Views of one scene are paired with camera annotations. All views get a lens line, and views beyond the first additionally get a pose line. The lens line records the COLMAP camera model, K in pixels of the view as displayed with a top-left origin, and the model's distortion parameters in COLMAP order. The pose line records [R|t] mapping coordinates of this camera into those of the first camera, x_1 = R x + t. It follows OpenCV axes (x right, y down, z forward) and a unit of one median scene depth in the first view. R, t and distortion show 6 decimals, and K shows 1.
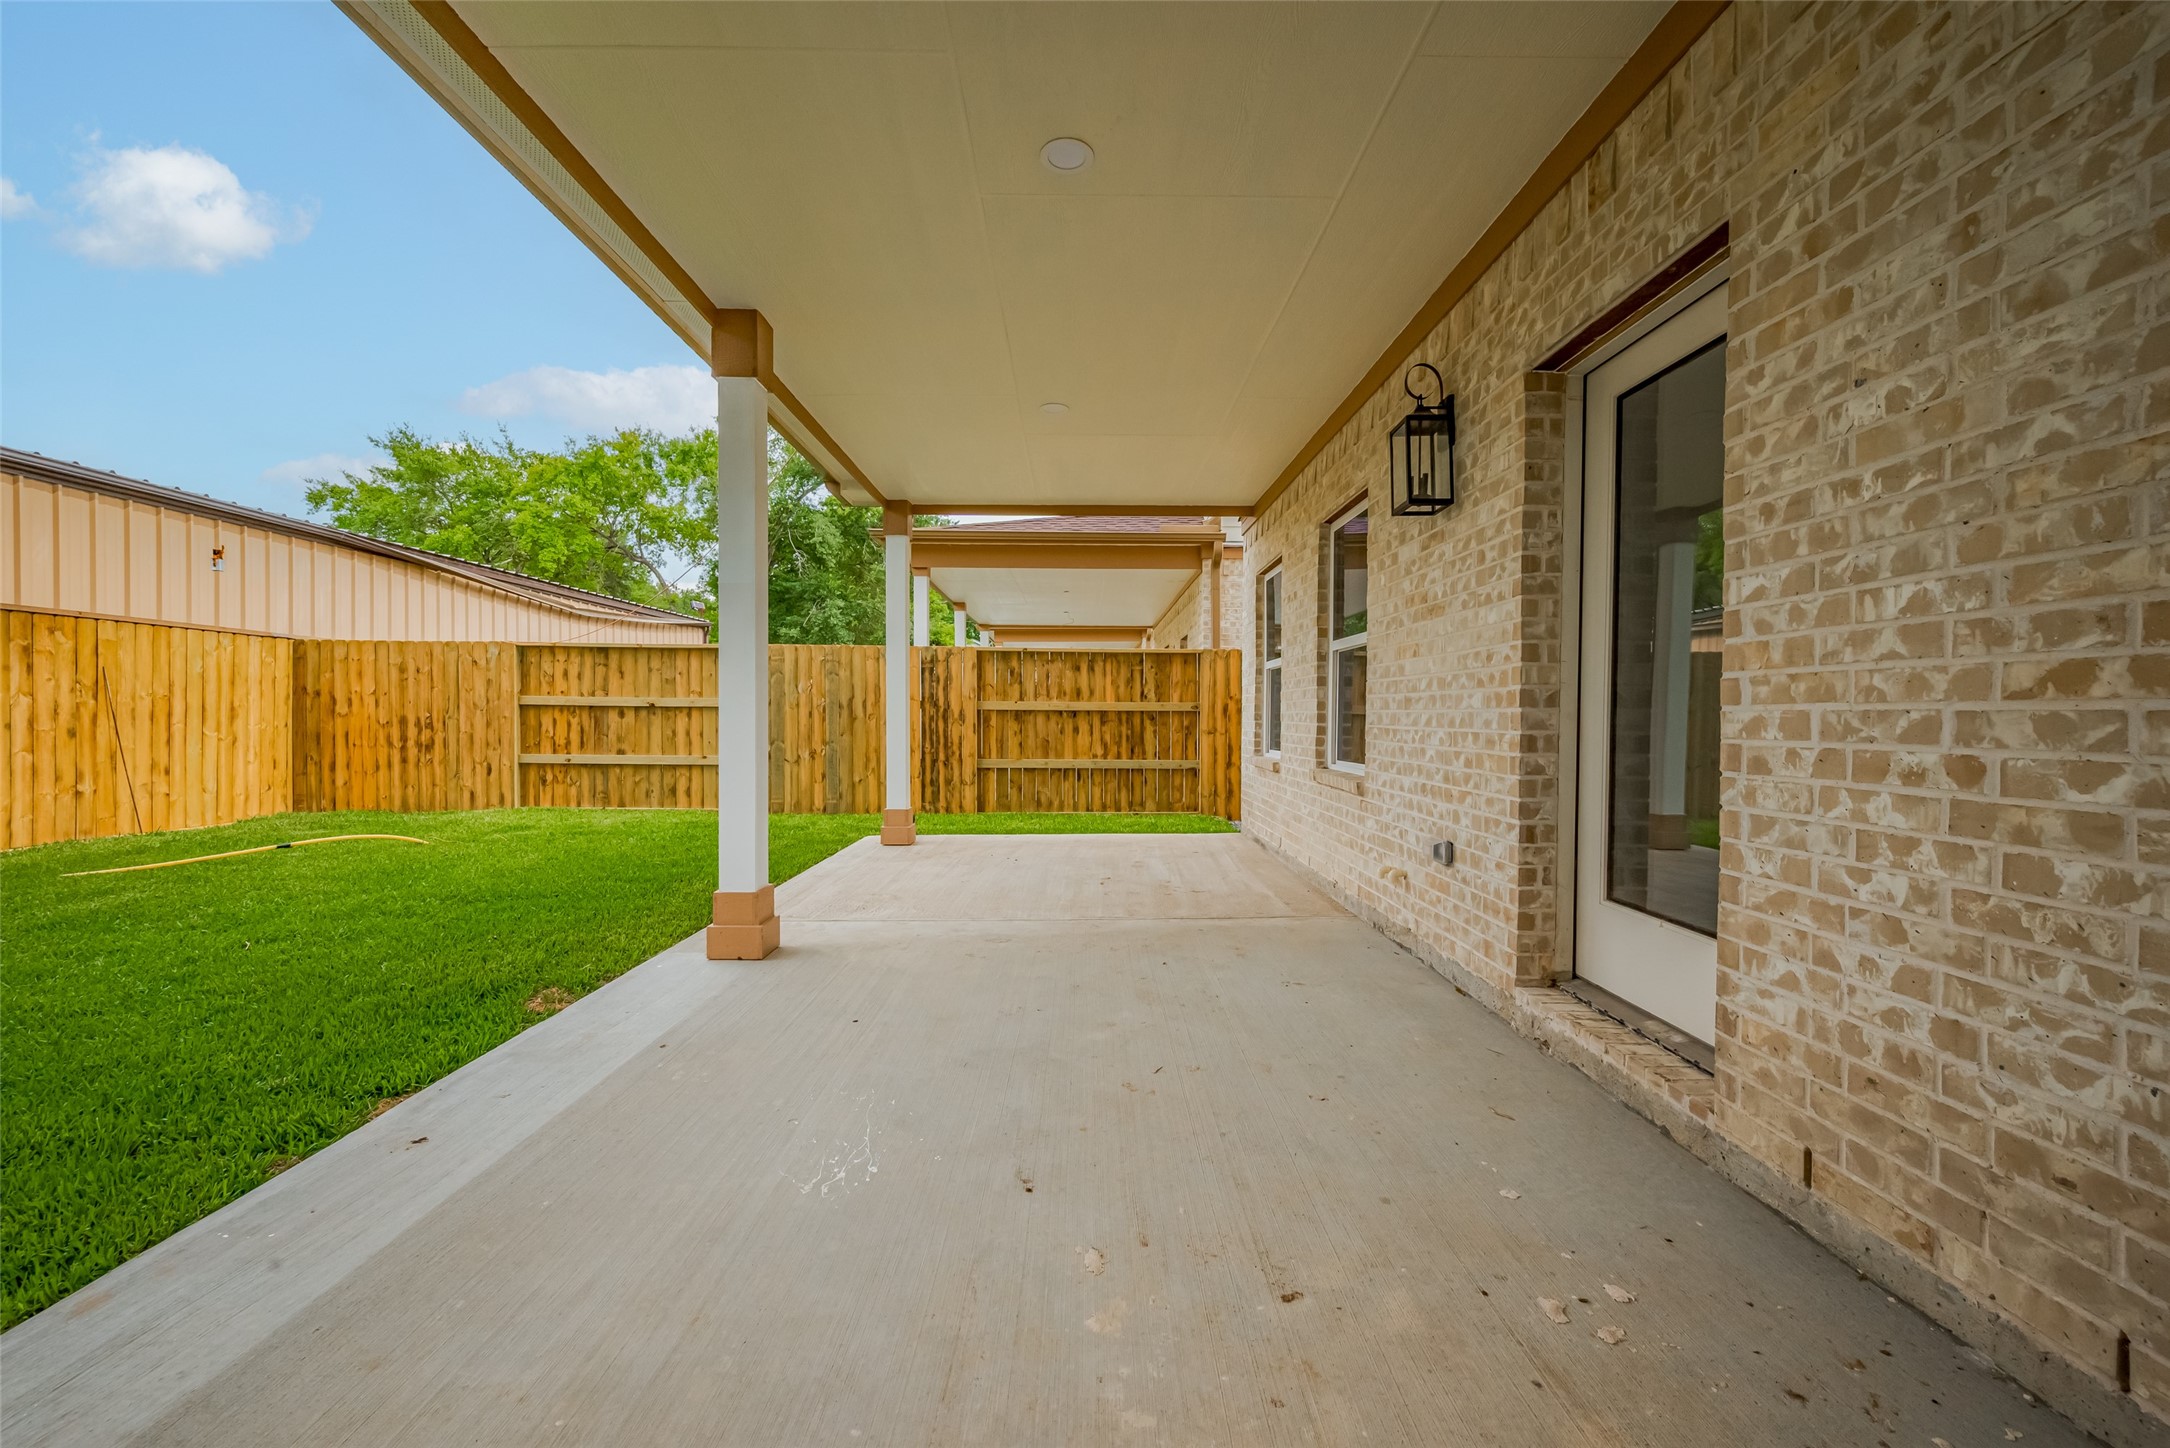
lens RADIAL K [[852.7, 0, 1090.8], [0, 852.7, 726.9], [0, 0, 1]] dist [-0.000726, 0.000241]
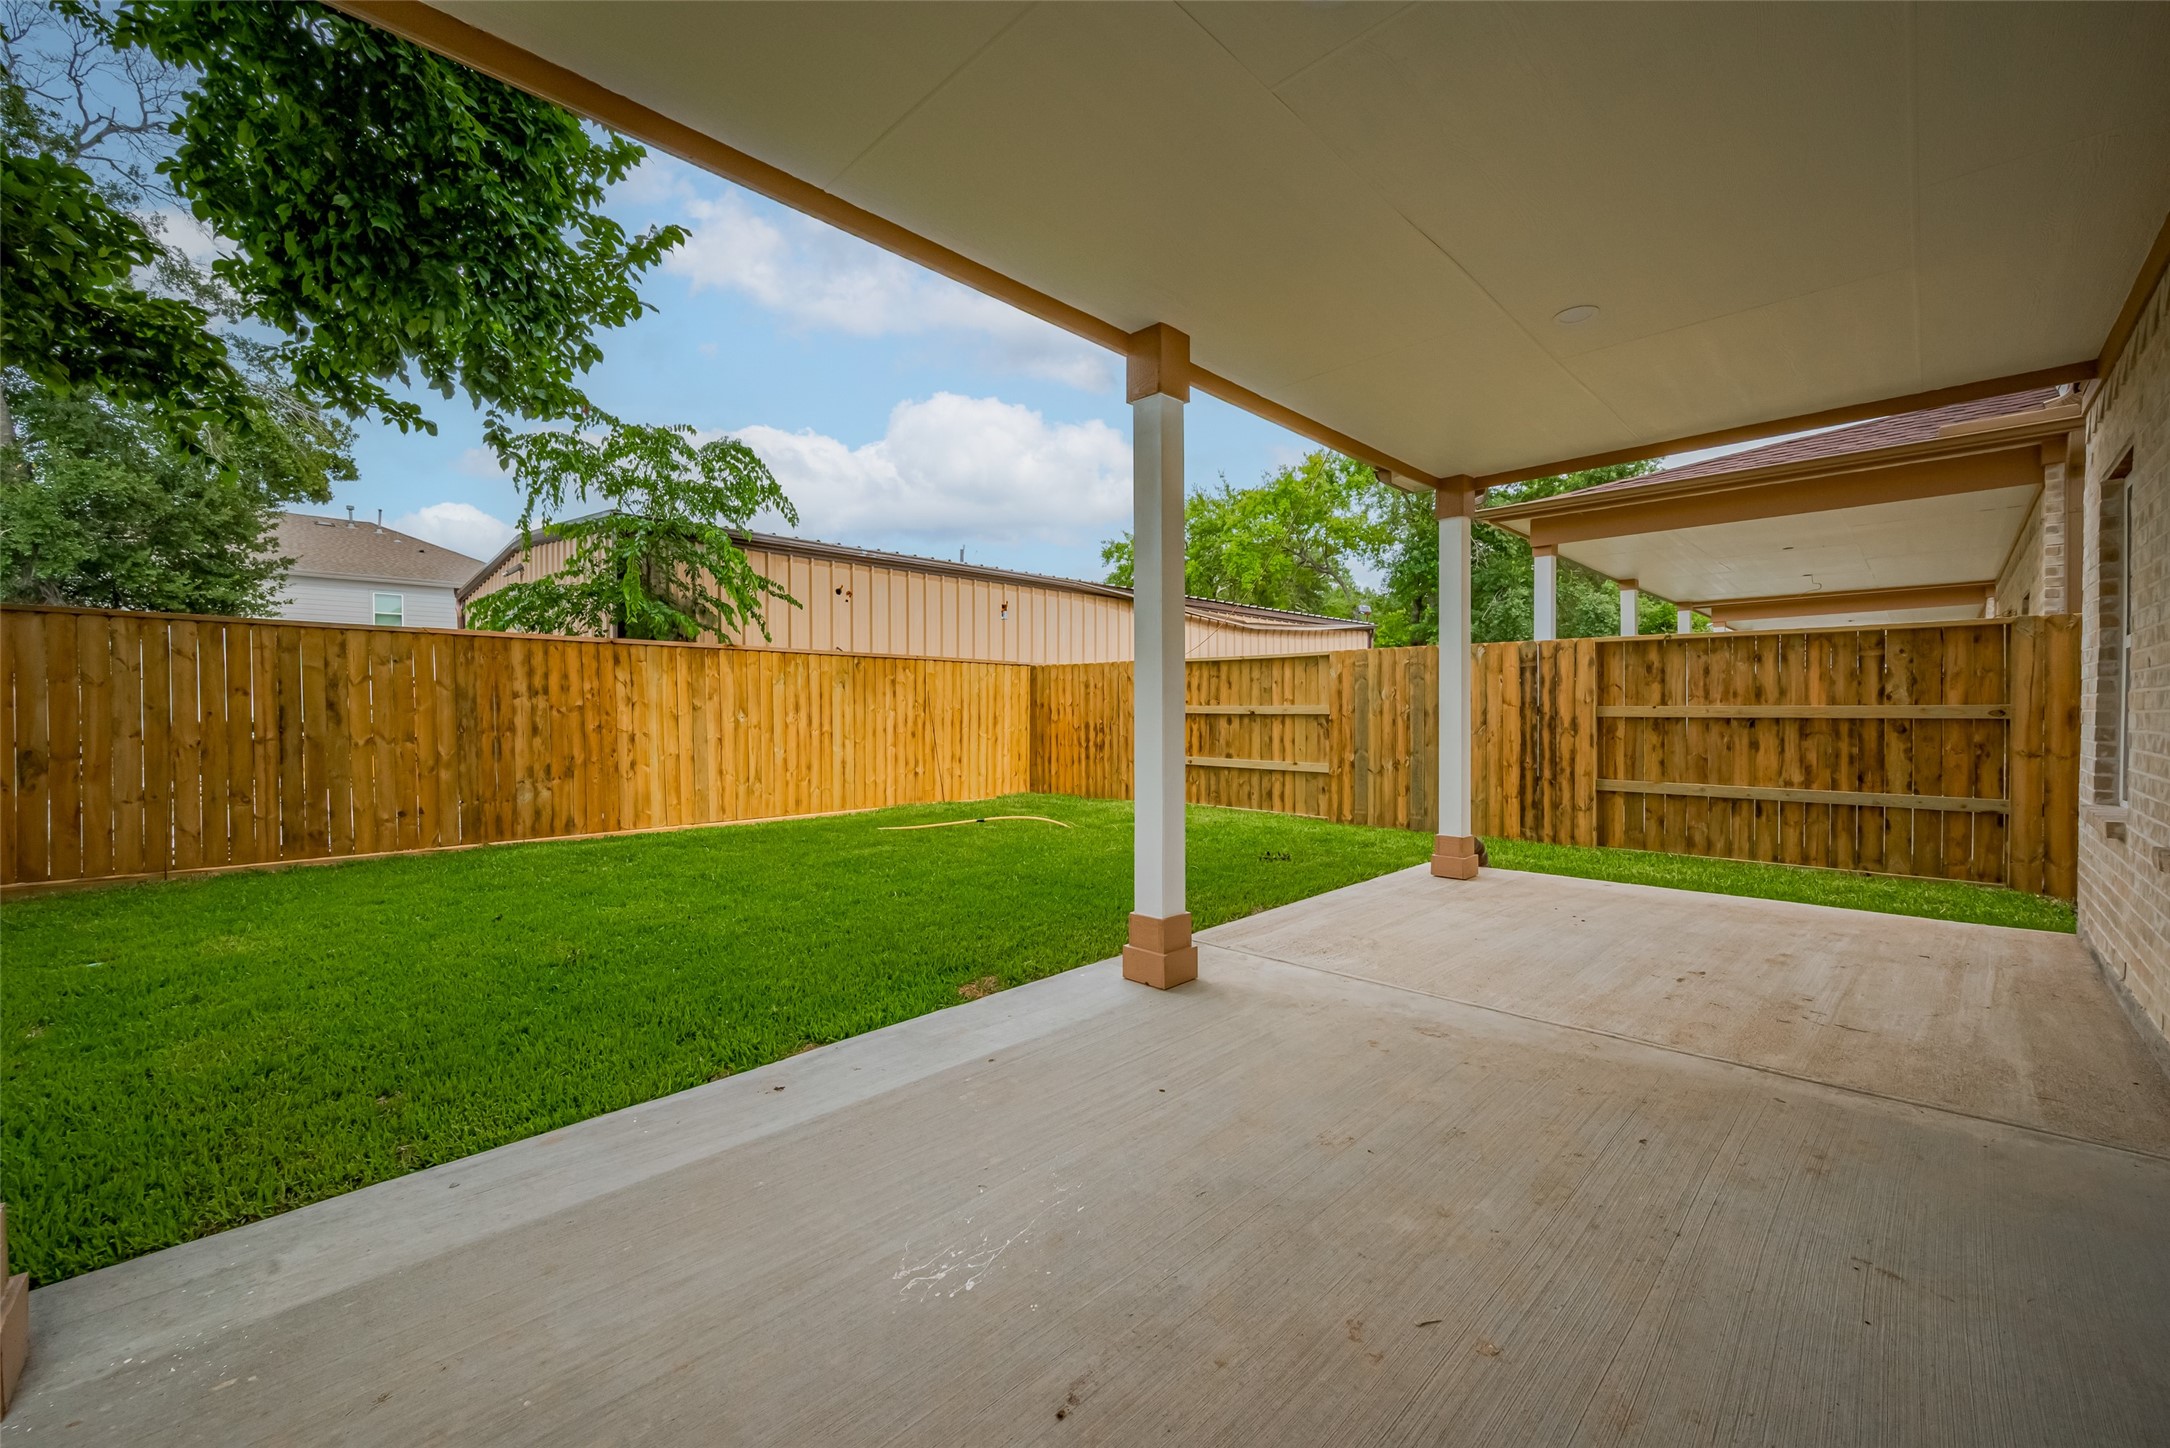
lens RADIAL K [[852.7, 0, 1086.2], [0, 852.7, 725.9], [0, 0, 1]] dist [-0.000726, 0.000241]
pose [[0.701625, 0.006841, -0.712514, 0.099481], [-0.004904, 0.999977, 0.004772, -0.013331], [0.712530, 0.000147, 0.701642, 0.104449]]
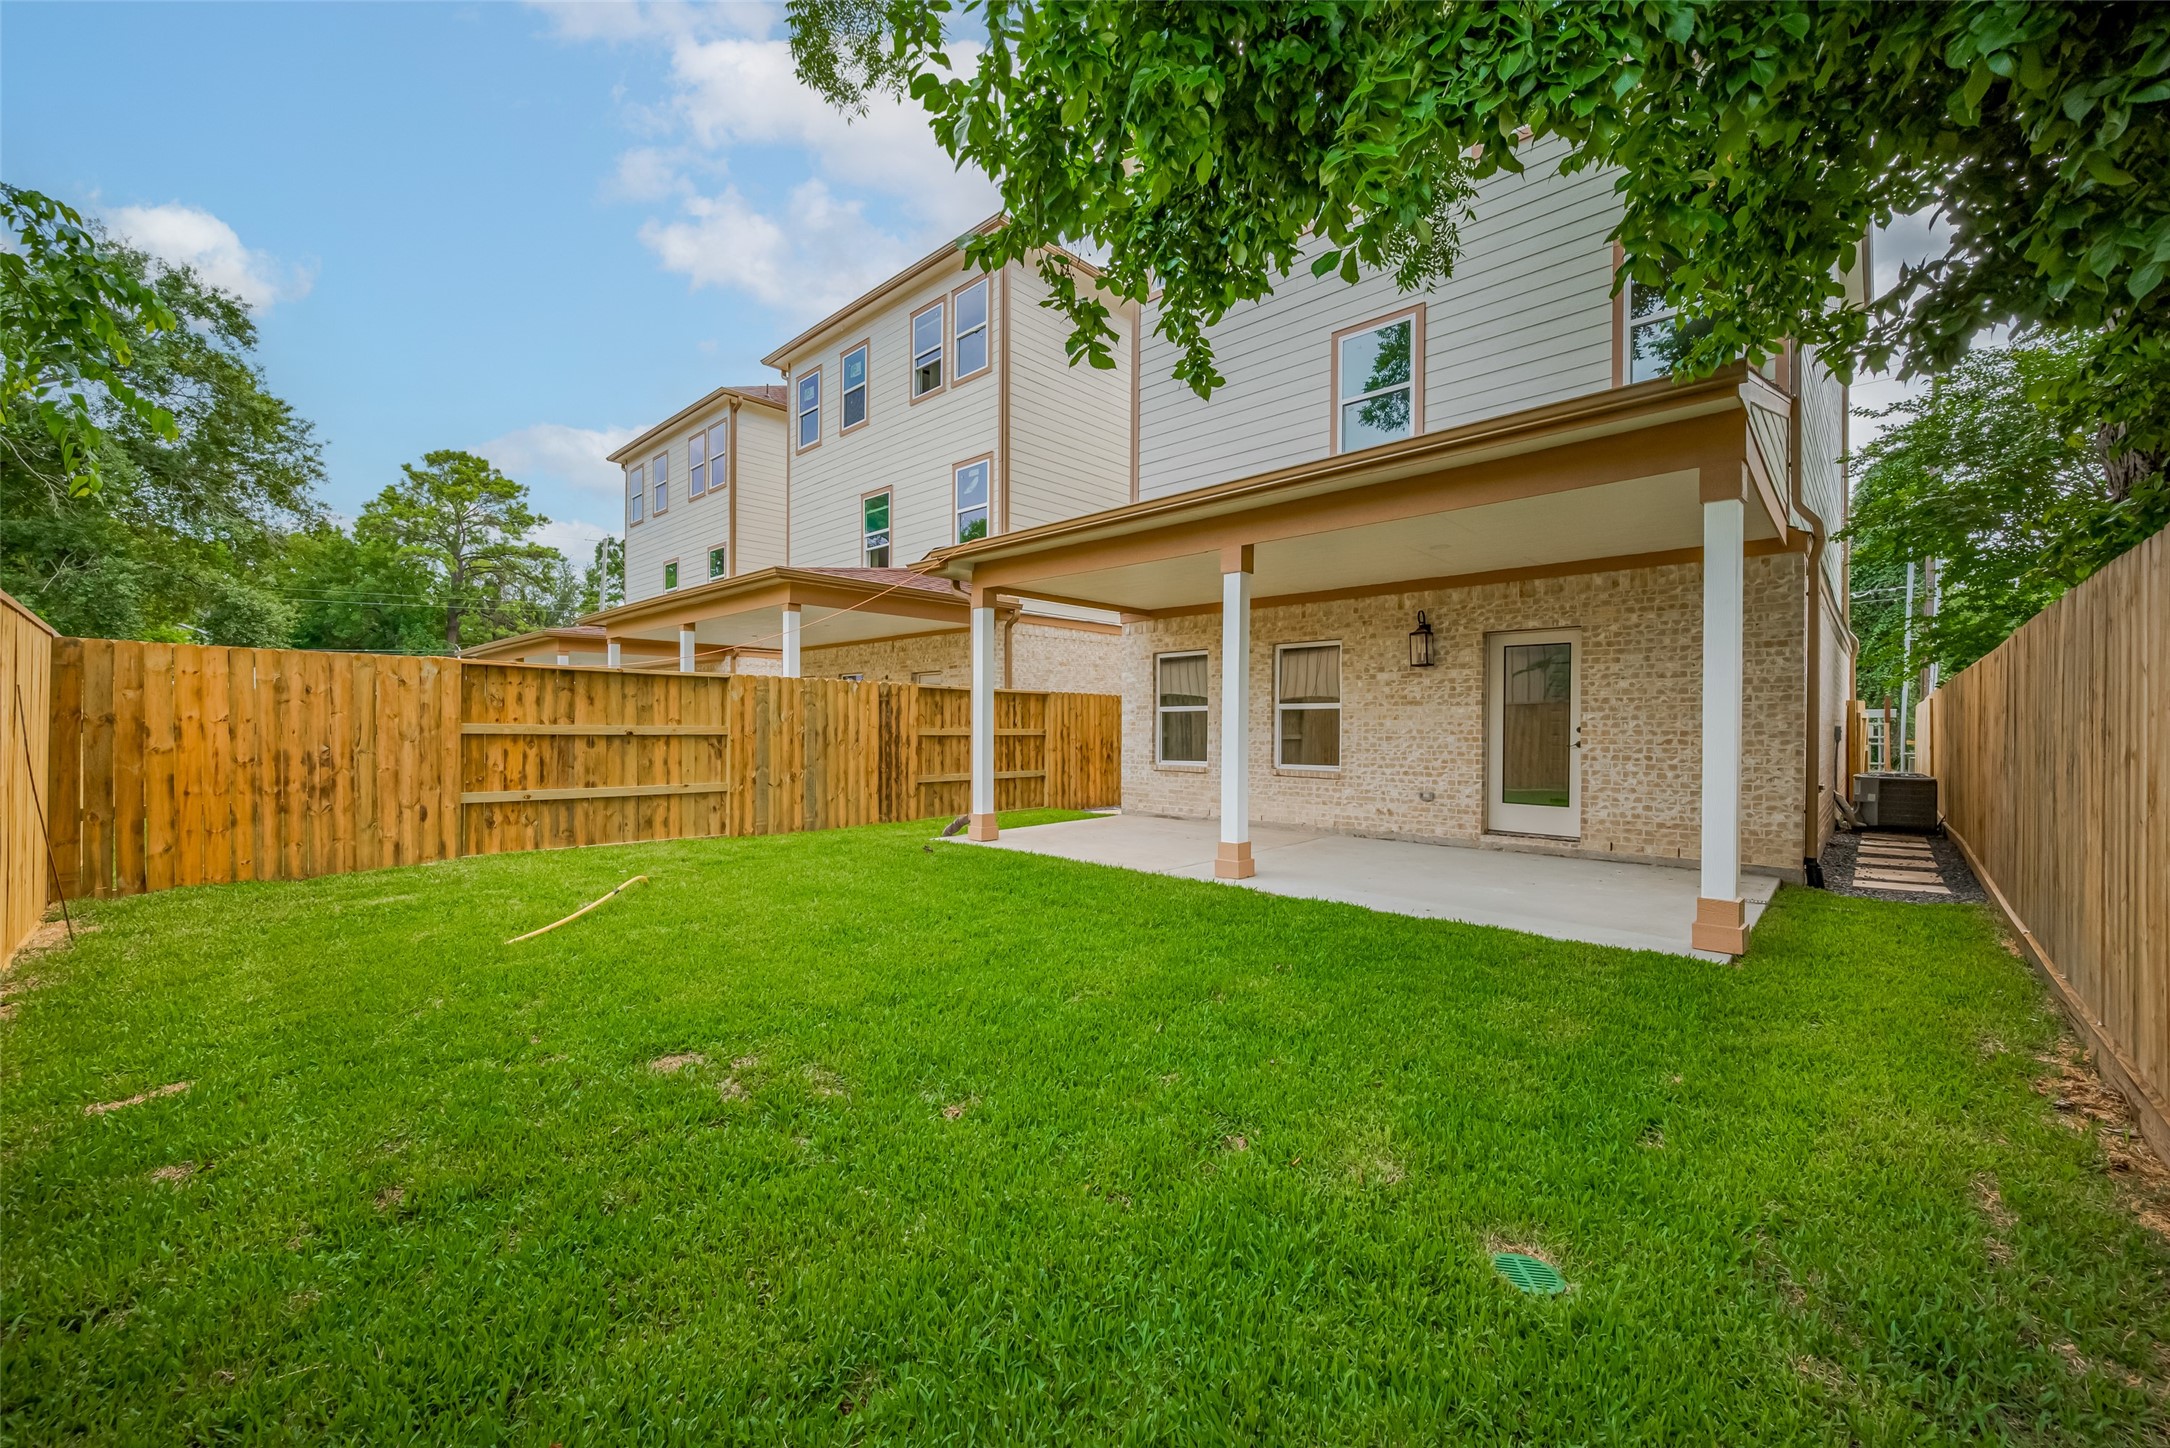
lens RADIAL K [[852.7, 0, 1089.1], [0, 852.7, 726.8], [0, 0, 1]] dist [-0.000726, 0.000241]
pose [[0.691128, -0.001254, 0.722732, -0.851277], [0.008342, 0.999946, -0.006242, -0.022908], [-0.722685, 0.010343, 0.691101, -0.026999]]
